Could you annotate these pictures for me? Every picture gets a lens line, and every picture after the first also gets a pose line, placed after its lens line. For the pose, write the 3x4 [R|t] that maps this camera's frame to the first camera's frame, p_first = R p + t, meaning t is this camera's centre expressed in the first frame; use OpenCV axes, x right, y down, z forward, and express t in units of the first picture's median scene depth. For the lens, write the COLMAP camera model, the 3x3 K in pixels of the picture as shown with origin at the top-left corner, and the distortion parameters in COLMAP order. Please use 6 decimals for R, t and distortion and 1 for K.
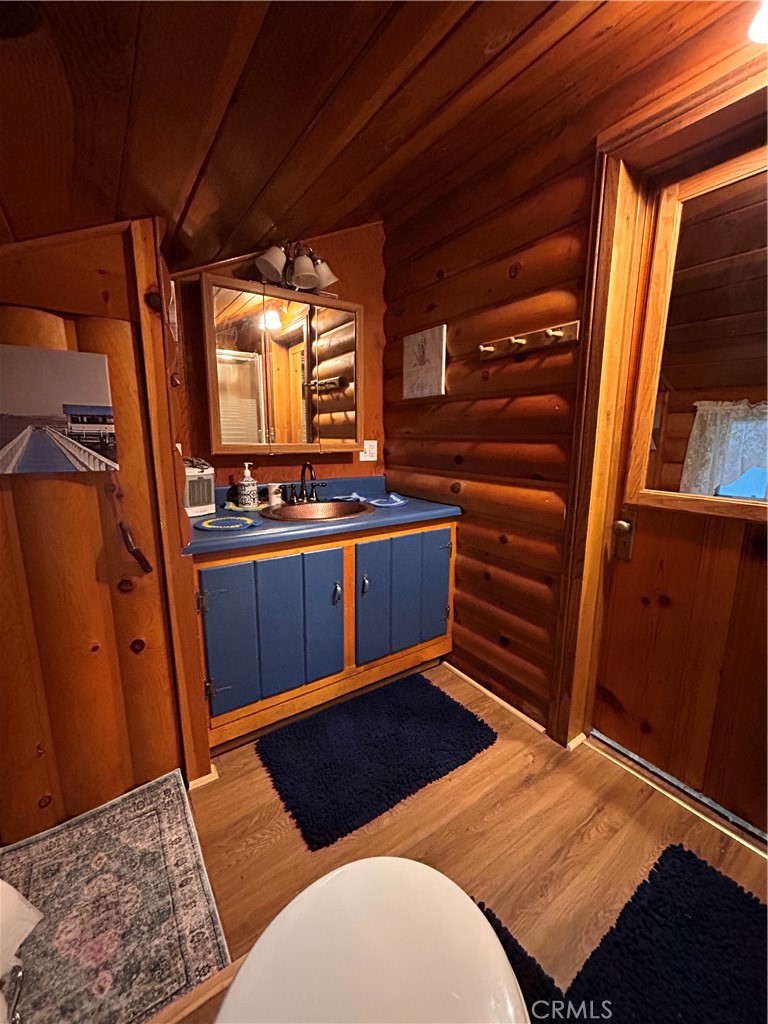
lens RADIAL K [[411.3, 0, 381.8], [0, 411.3, 505.9], [0, 0, 1]] dist [-0.001282, 0.000218]
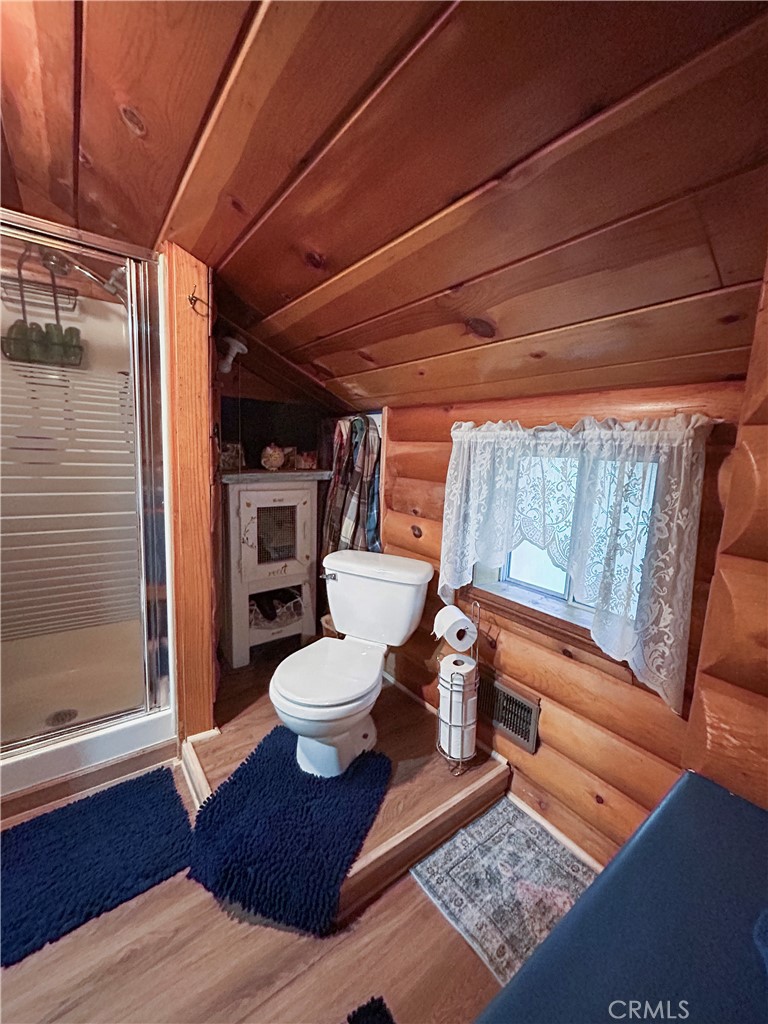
lens RADIAL K [[411.3, 0, 387.7], [0, 411.3, 508.5], [0, 0, 1]] dist [-0.001282, 0.000218]
pose [[-0.998065, -0.042057, -0.045802, -0.096363], [-0.054605, 0.945155, 0.322026, -0.294318], [0.029747, 0.323903, -0.945622, 1.235656]]
